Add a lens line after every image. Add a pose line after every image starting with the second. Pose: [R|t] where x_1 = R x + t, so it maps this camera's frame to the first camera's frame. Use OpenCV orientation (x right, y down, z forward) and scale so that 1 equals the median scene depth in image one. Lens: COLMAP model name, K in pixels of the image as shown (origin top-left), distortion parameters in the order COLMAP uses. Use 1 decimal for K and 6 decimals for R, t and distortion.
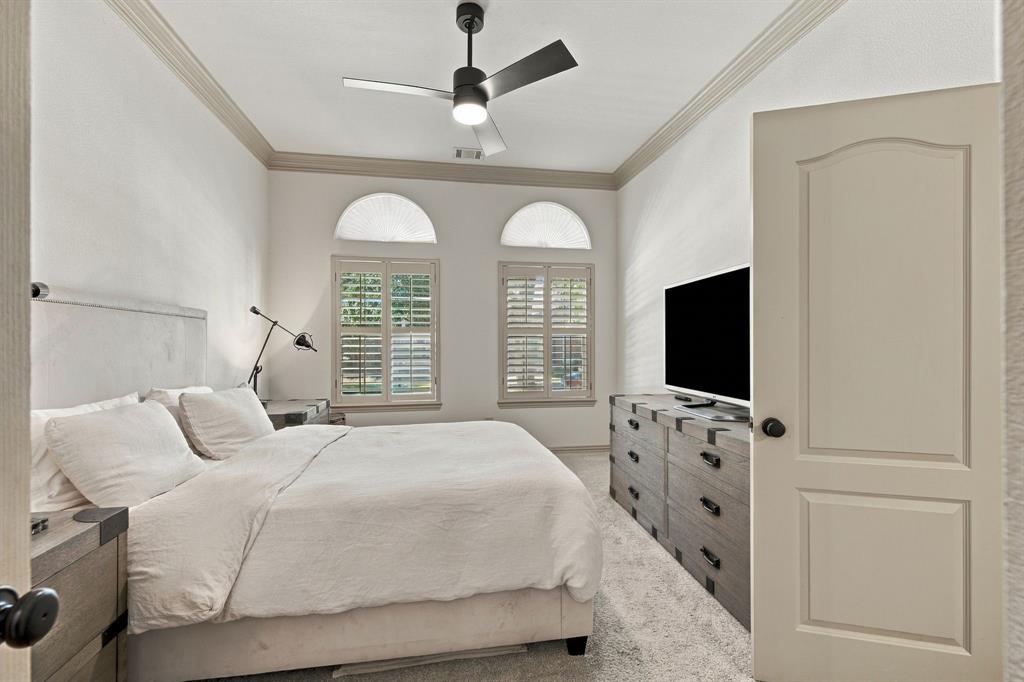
lens RADIAL K [[436.5, 0, 512.3], [0, 436.5, 341.4], [0, 0, 1]] dist [-0.001478, 0.000066]
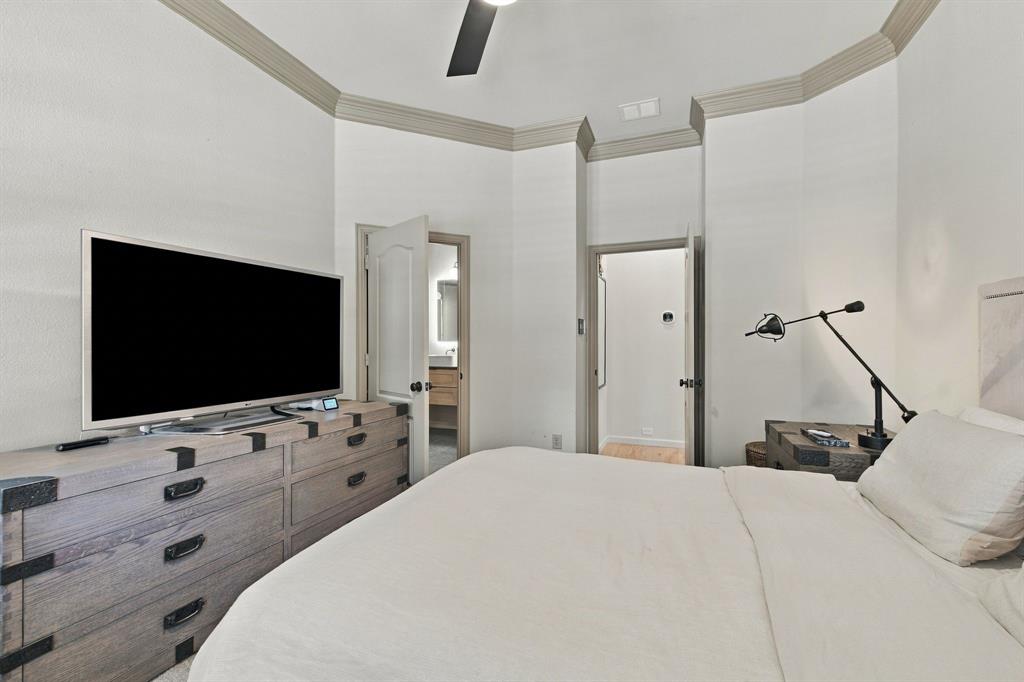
lens RADIAL K [[436.5, 0, 510.2], [0, 436.5, 341.2], [0, 0, 1]] dist [-0.001478, 0.000066]
pose [[-0.858104, -0.003959, 0.513461, -0.497007], [-0.005733, 0.999982, -0.001871, 0.002595], [-0.513445, -0.004549, -0.858111, 1.752489]]
